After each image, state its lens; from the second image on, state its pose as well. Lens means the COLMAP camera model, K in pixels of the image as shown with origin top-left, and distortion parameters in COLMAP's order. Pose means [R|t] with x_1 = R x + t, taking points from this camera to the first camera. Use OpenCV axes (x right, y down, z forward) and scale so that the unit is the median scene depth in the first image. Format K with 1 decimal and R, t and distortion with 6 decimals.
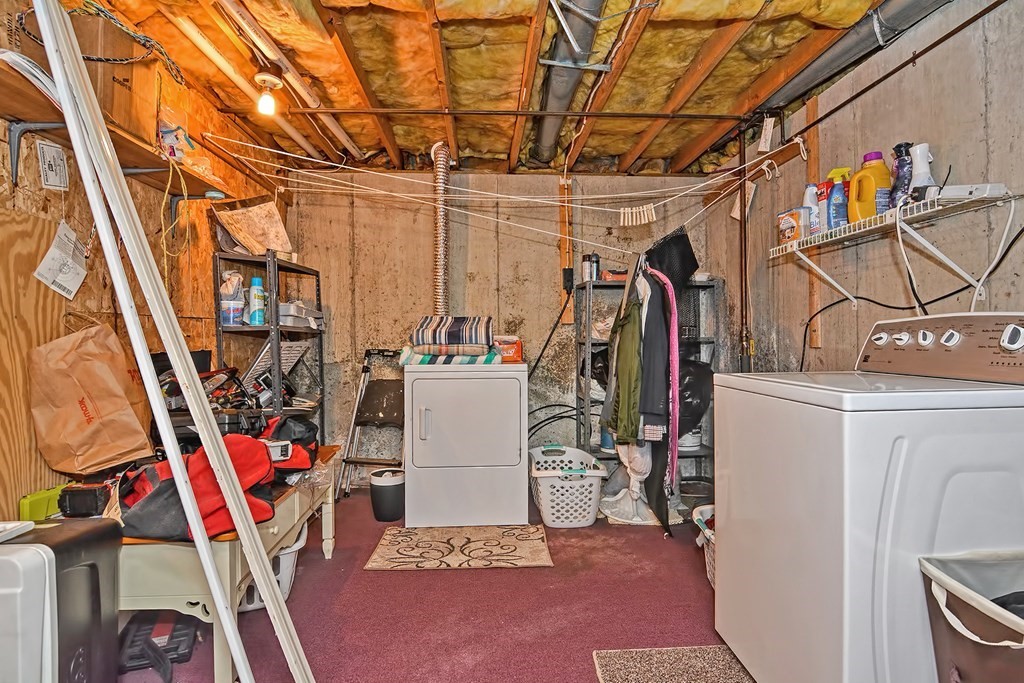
lens RADIAL K [[496.1, 0, 514.9], [0, 496.1, 343.9], [0, 0, 1]] dist [0.001992, -0.010489]
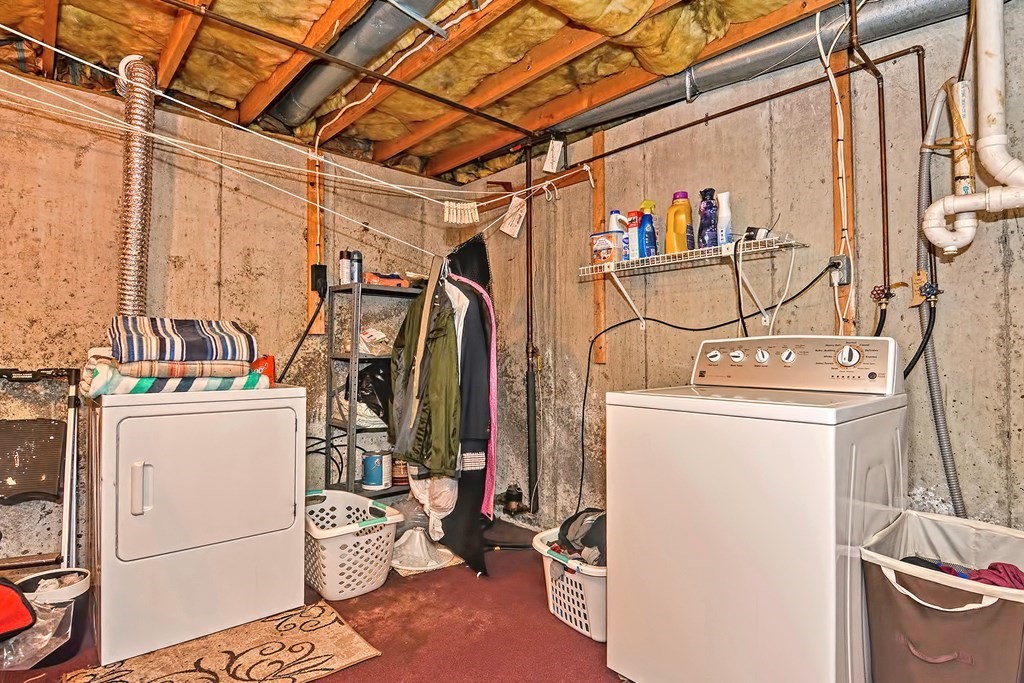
lens RADIAL K [[524.5, 0, 515.2], [0, 524.5, 345.3], [0, 0, 1]] dist [0.002629, -0.016023]
pose [[0.796222, 0.016153, 0.604788, -0.206479], [-0.000912, 0.999674, -0.025500, -0.002401], [-0.605003, 0.019752, 0.795978, 0.189728]]
